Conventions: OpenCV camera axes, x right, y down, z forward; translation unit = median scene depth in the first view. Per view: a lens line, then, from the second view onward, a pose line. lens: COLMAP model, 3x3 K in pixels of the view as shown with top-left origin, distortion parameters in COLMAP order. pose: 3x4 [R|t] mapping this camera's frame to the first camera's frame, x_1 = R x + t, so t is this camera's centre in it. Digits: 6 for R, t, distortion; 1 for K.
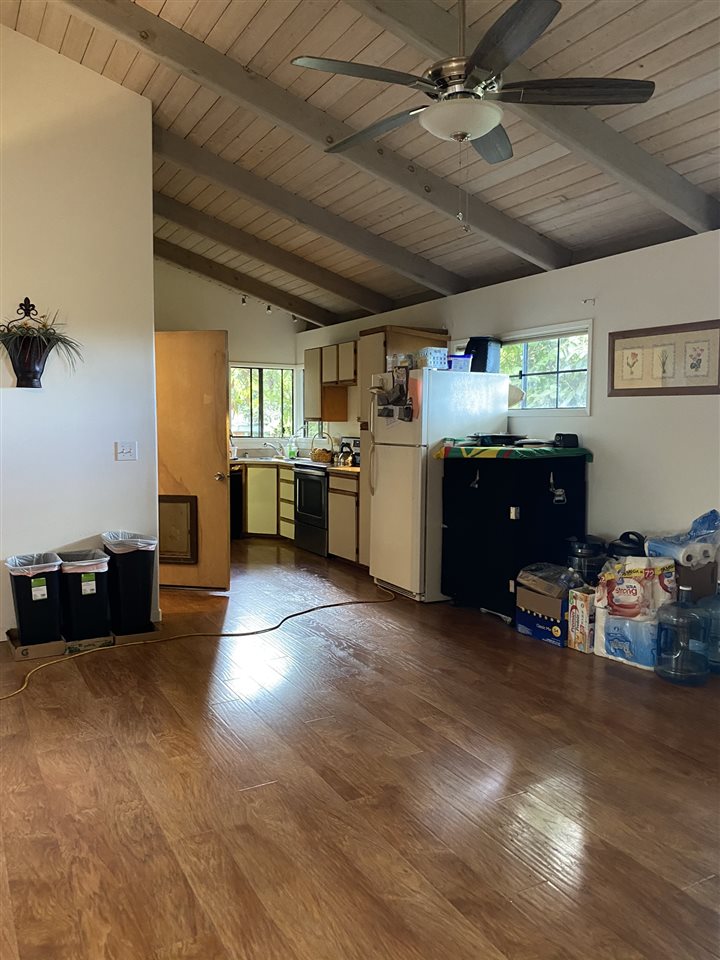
lens RADIAL K [[735.7, 0, 360.1], [0, 735.7, 478.9], [0, 0, 1]] dist [0.005552, -0.007829]
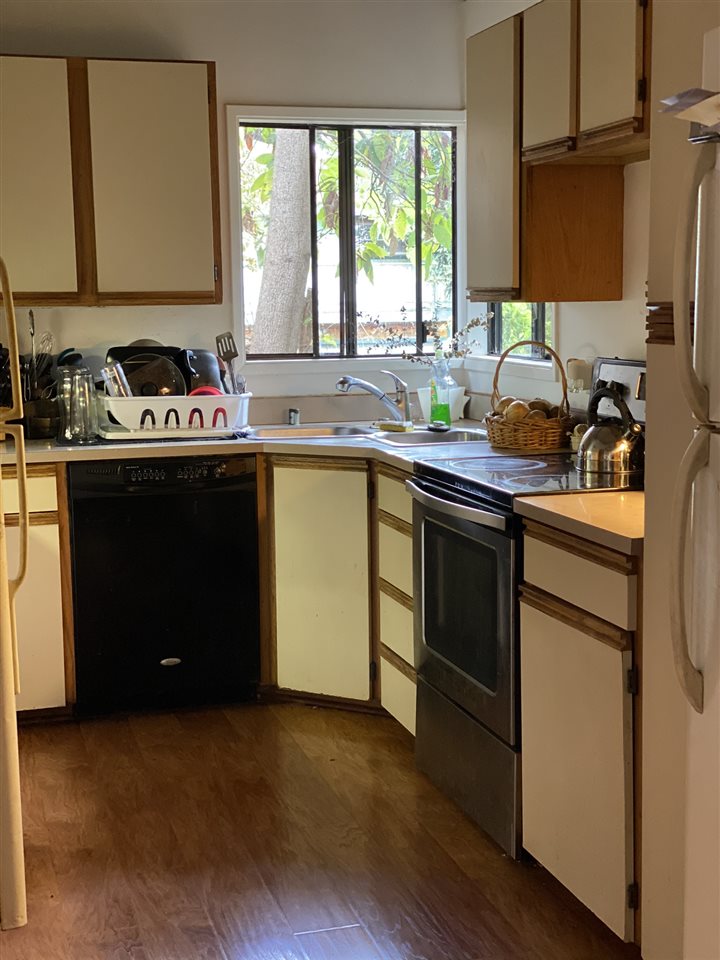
lens RADIAL K [[1390.3, 0, 384.8], [0, 1390.3, 521.1], [0, 0, 1]] dist [0.086651, 0.000000]
pose [[0.974354, 0.013506, -0.224614, 0.014325], [0.005297, 0.996544, 0.082902, -0.041077], [0.224957, -0.081966, 0.970915, 0.490625]]
